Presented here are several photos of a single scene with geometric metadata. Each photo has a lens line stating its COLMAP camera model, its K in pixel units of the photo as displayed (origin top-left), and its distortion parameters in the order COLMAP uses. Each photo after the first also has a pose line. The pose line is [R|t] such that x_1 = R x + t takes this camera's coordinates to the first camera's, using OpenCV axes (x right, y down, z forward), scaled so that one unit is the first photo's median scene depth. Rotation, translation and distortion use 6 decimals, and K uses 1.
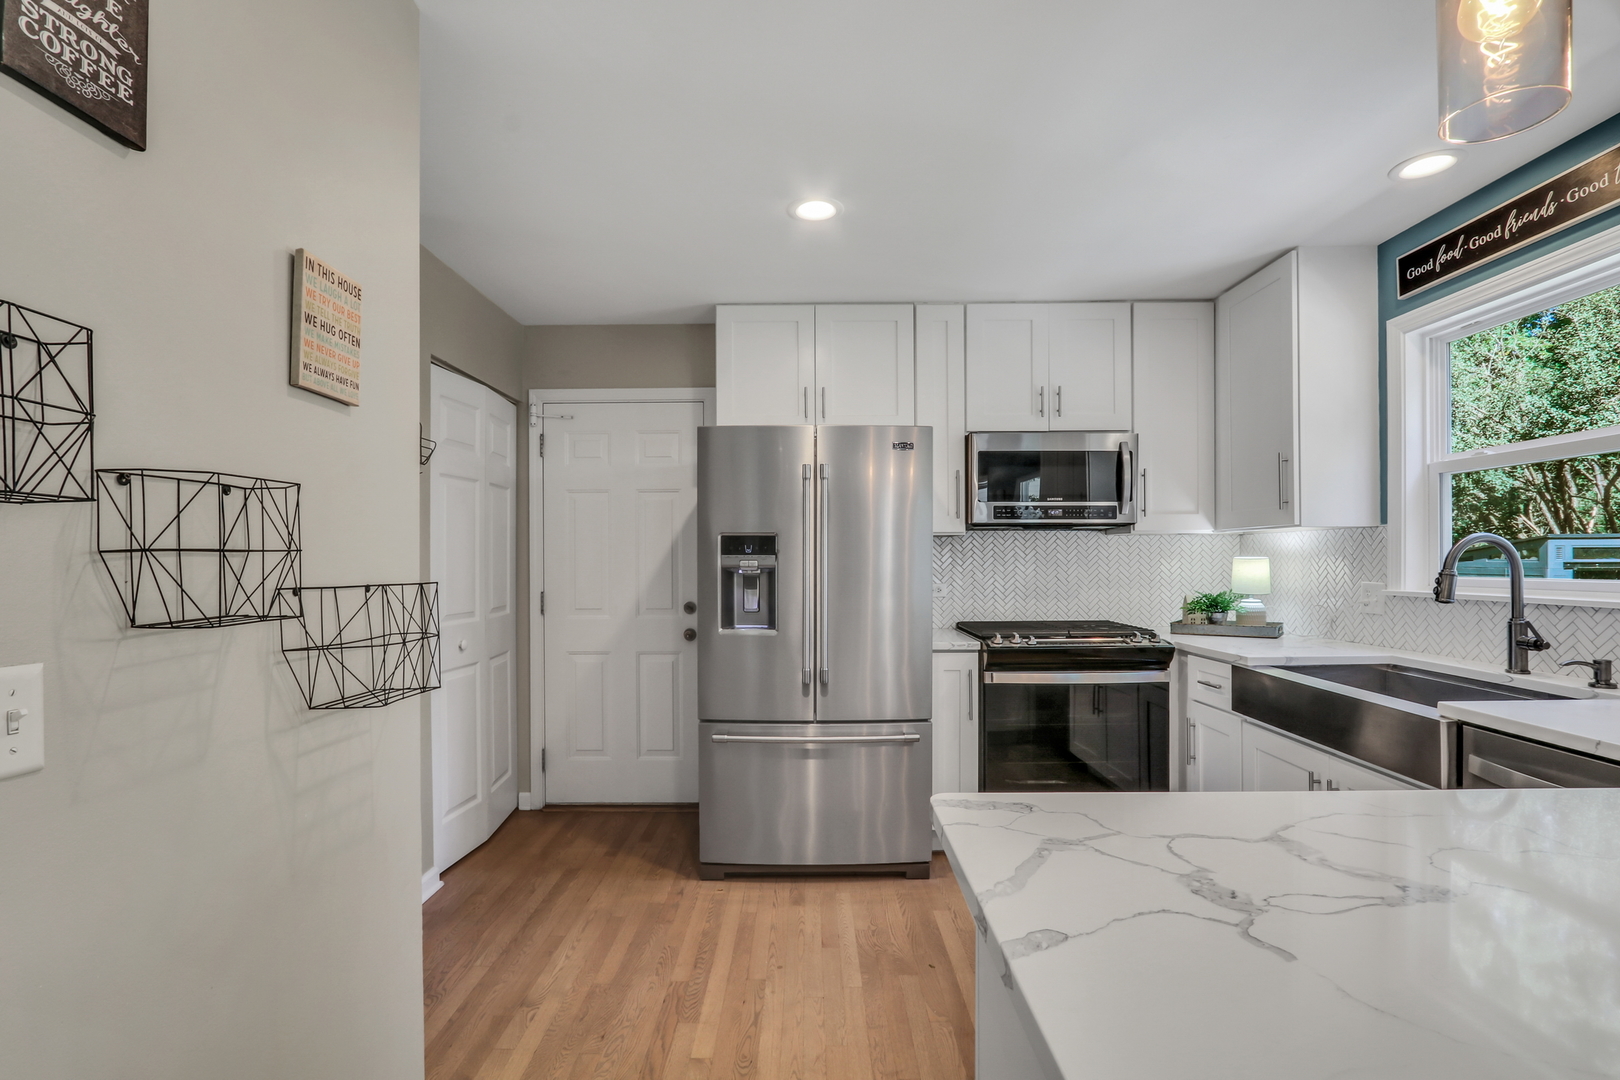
lens RADIAL K [[757.7, 0, 804.5], [0, 757.7, 550.6], [0, 0, 1]] dist [-0.004060, -0.000544]
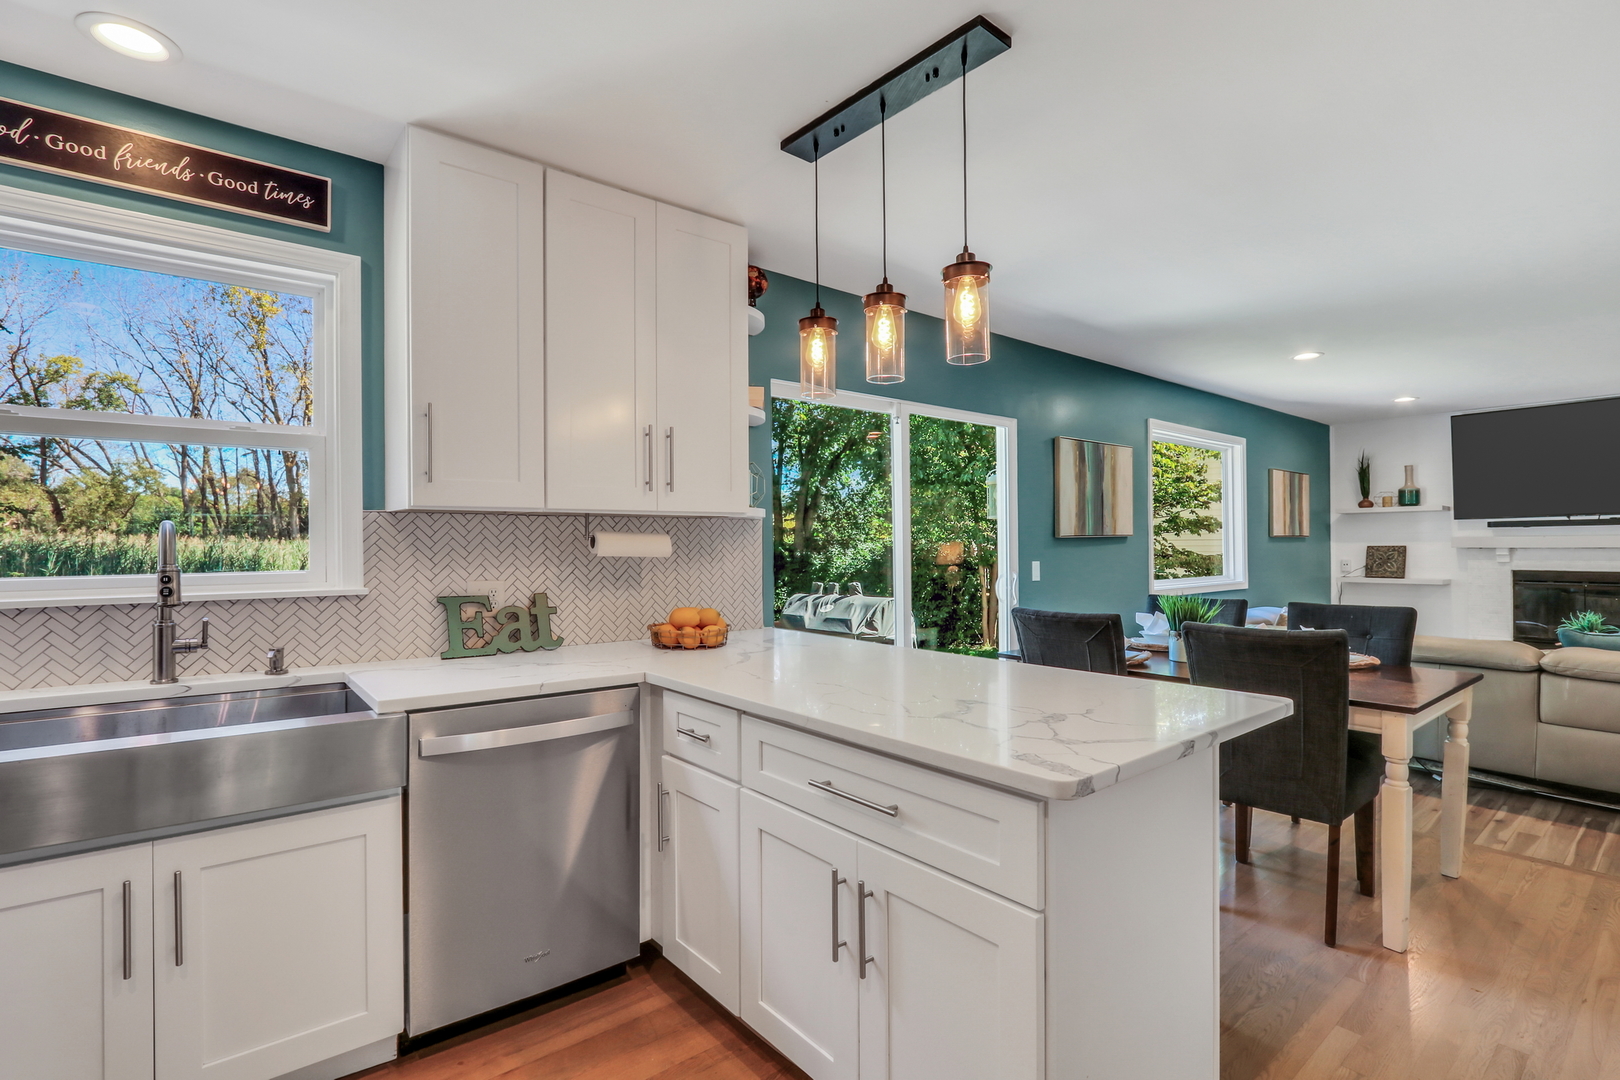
lens RADIAL K [[757.7, 0, 804.5], [0, 757.7, 550.6], [0, 0, 1]] dist [-0.004060, -0.000544]
pose [[-0.630643, 0.009242, 0.776018, -0.200031], [0.006511, 0.999957, -0.006617, 0.017737], [-0.776046, 0.000880, -0.630676, 1.002355]]
